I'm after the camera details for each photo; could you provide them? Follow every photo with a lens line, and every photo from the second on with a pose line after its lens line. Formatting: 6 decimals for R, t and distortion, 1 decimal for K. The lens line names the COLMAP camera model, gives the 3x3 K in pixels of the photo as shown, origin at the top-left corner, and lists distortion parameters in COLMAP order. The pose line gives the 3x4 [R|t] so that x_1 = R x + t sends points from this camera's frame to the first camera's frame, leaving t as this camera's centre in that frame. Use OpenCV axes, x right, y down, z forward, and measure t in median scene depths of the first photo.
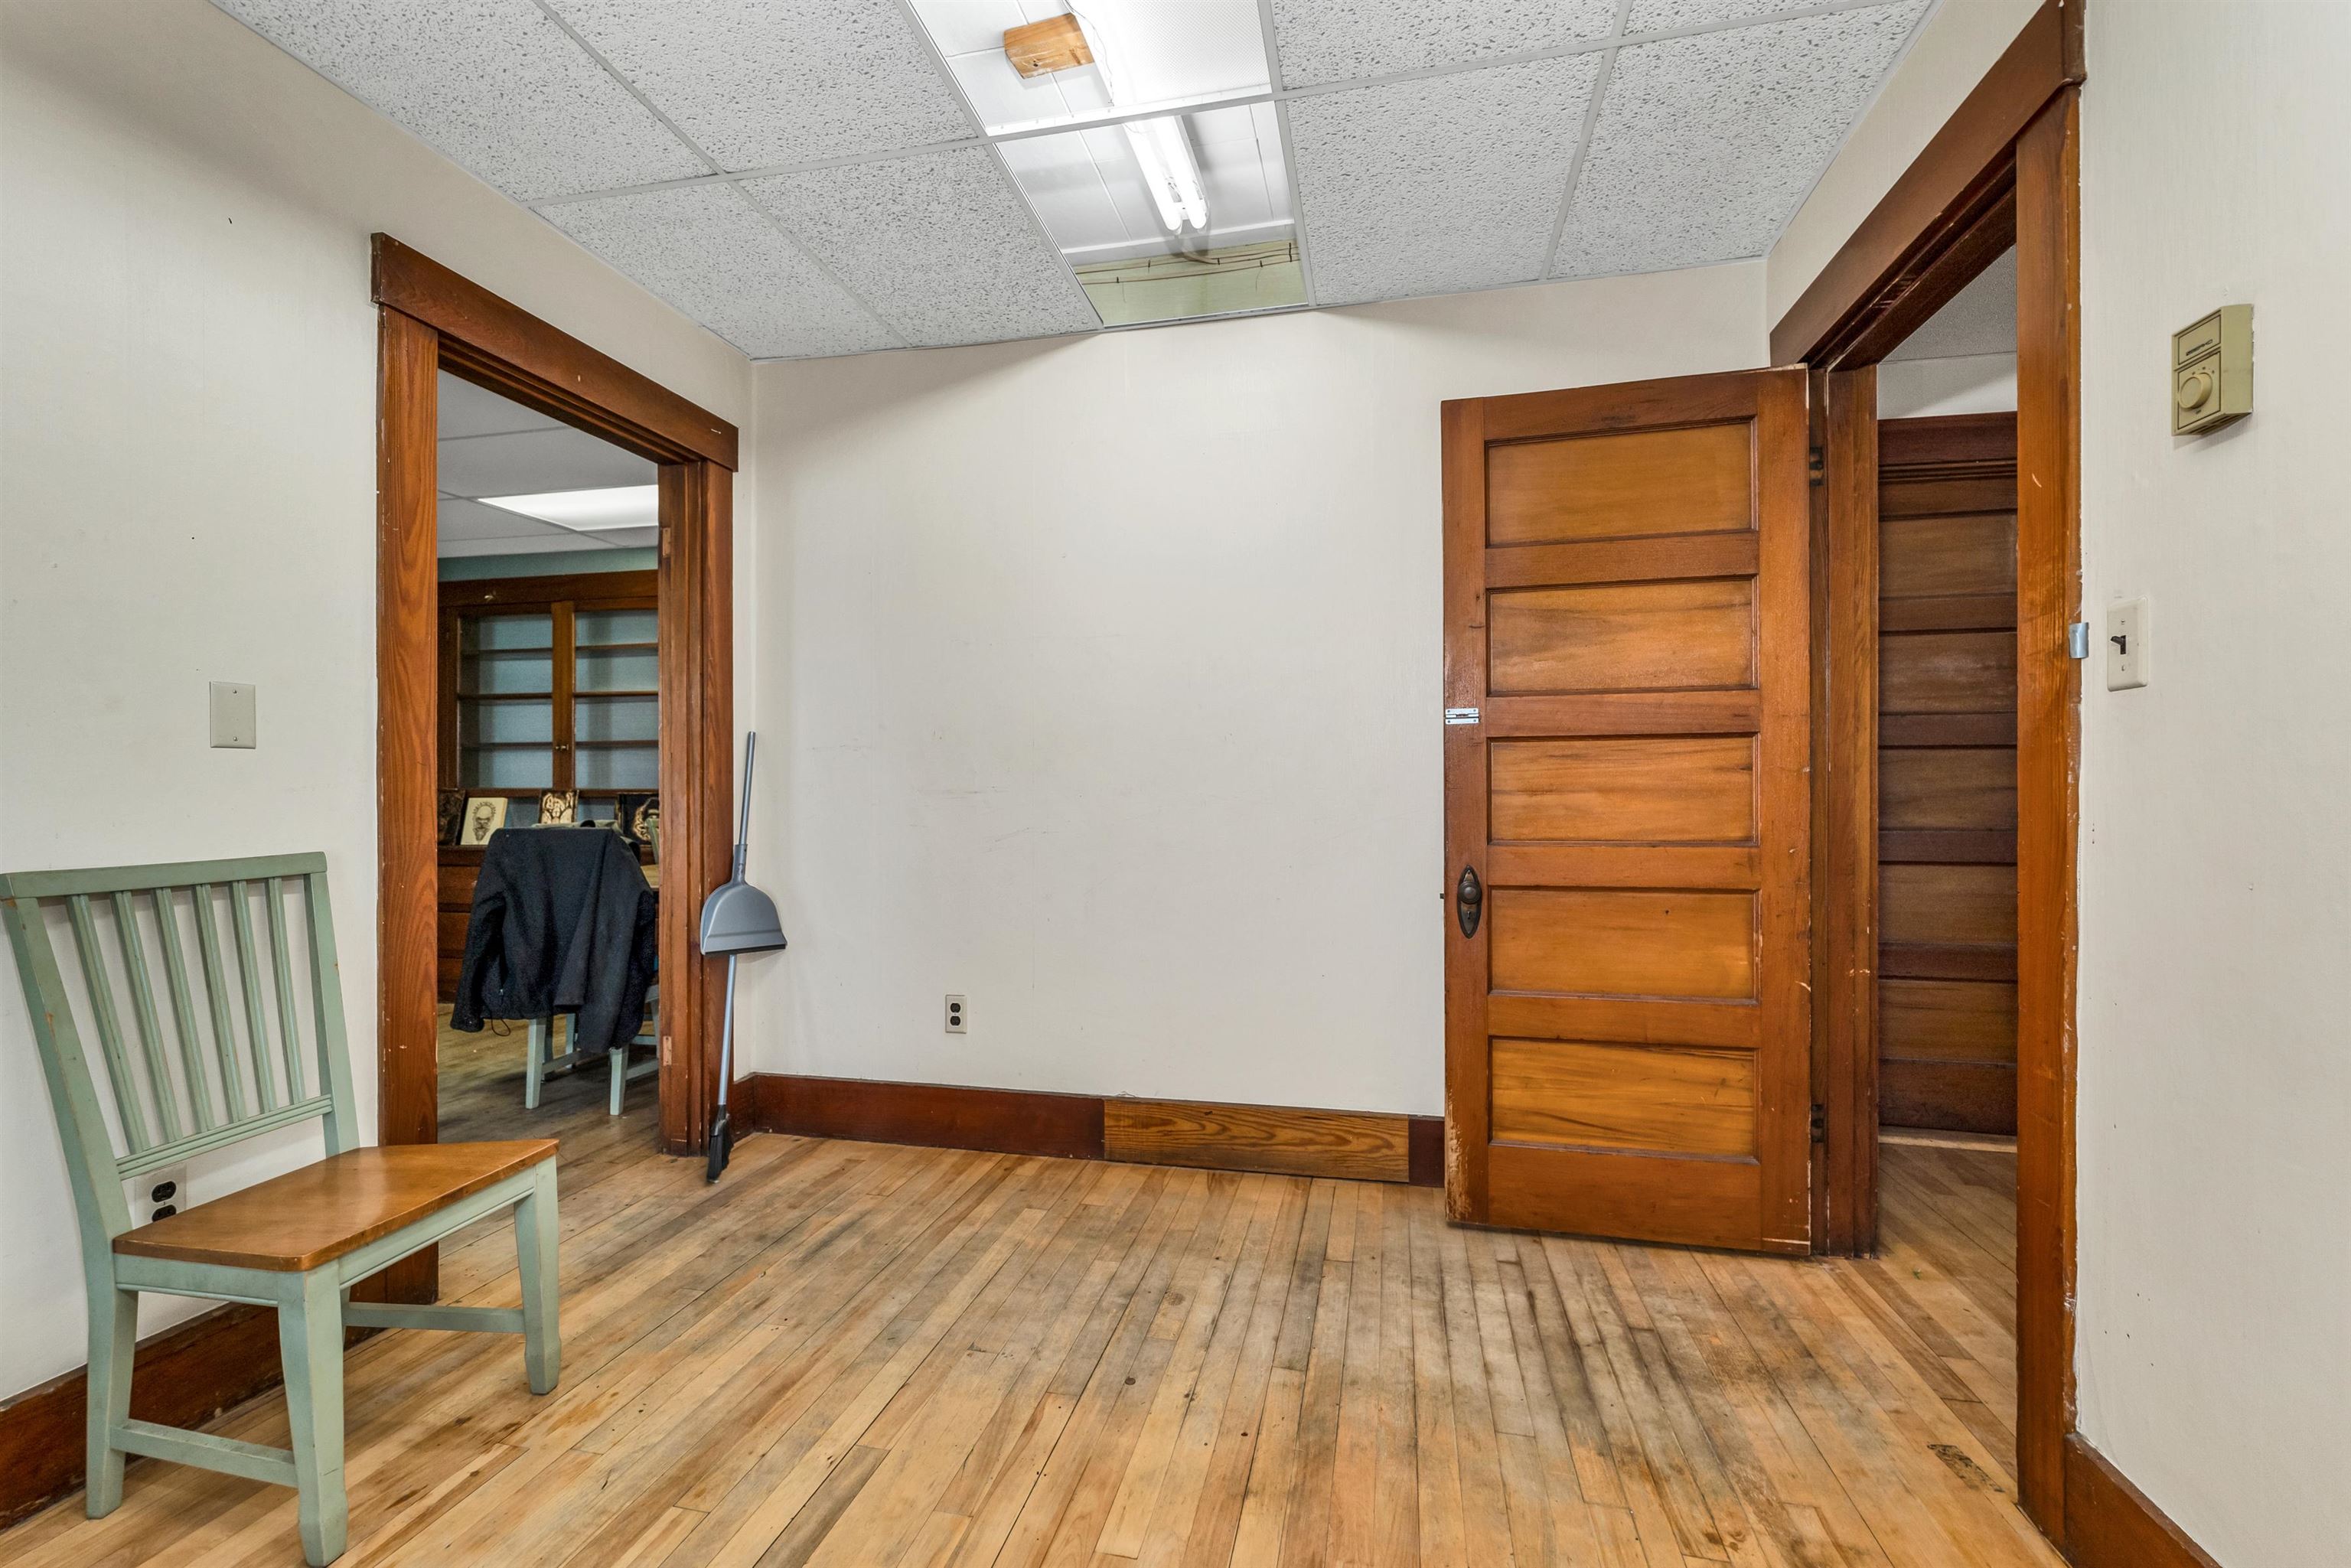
lens RADIAL K [[987.8, 0, 1180.9], [0, 987.8, 795.2], [0, 0, 1]] dist [-0.001780, -0.000151]
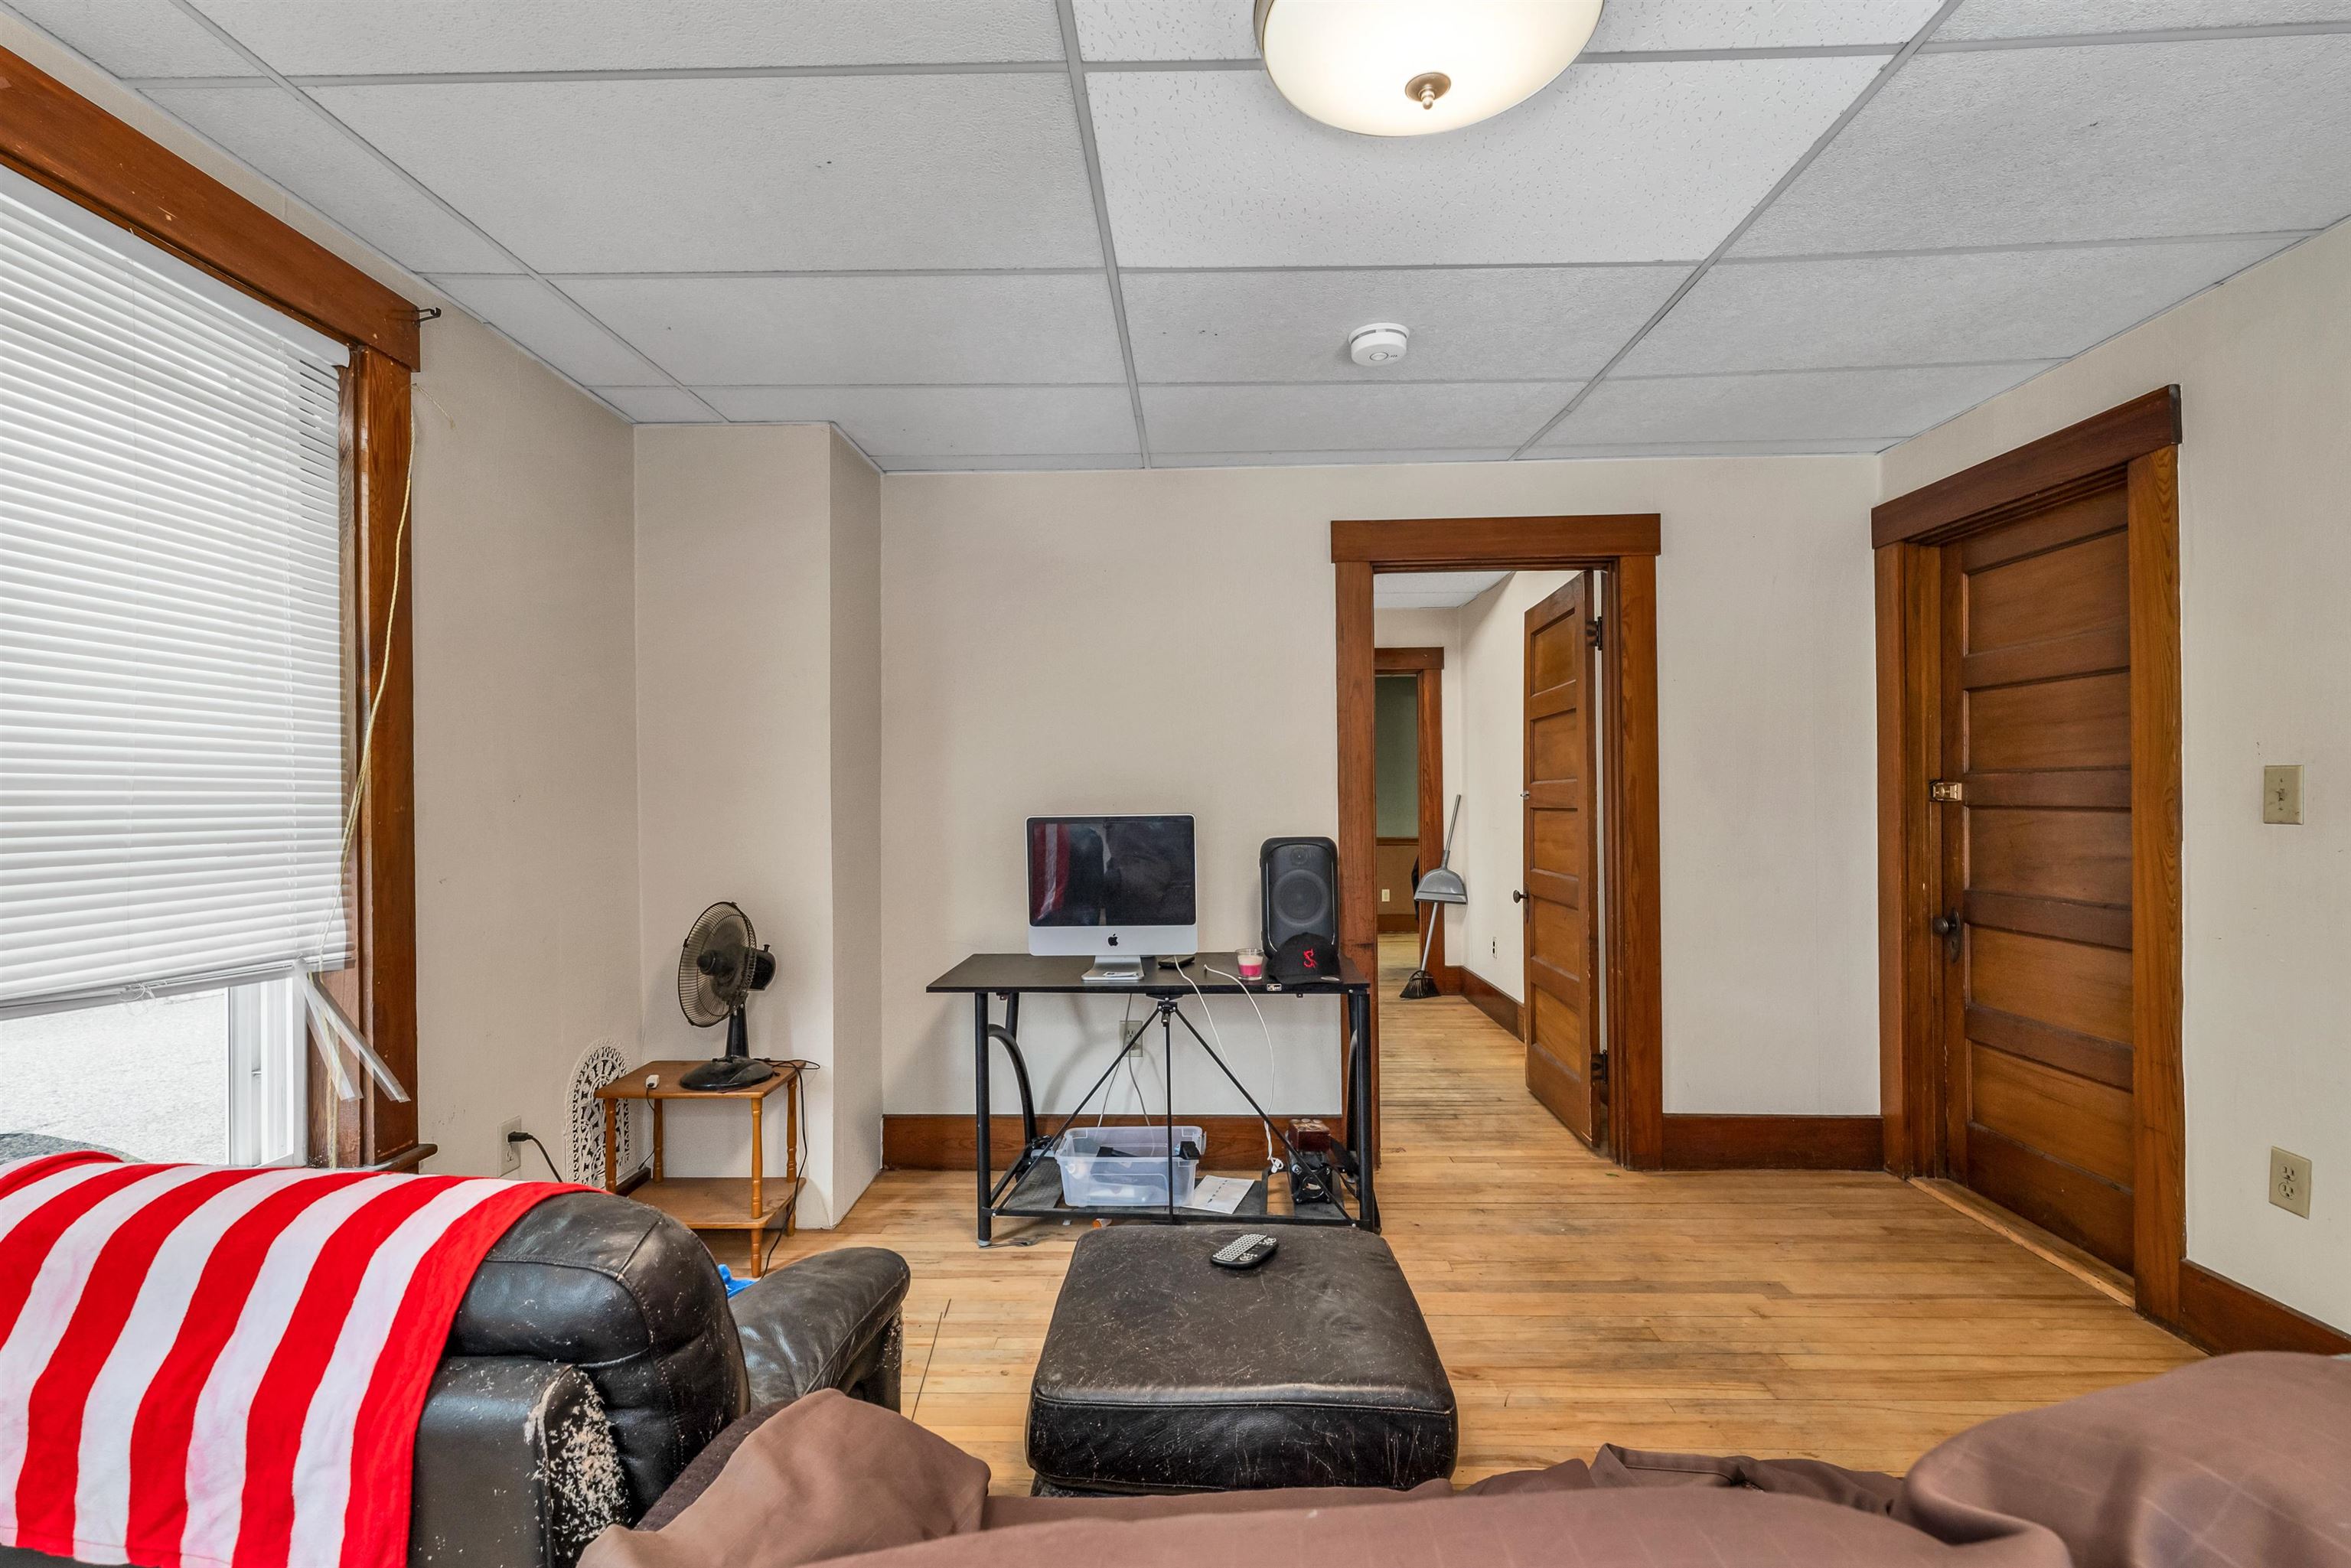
lens RADIAL K [[987.8, 0, 1180.9], [0, 987.8, 795.2], [0, 0, 1]] dist [-0.001780, -0.000151]
pose [[0.187572, -0.003929, -0.982243, 1.511660], [-0.000413, 0.999992, -0.004079, -0.057800], [0.982251, 0.001170, 0.187569, 0.063781]]
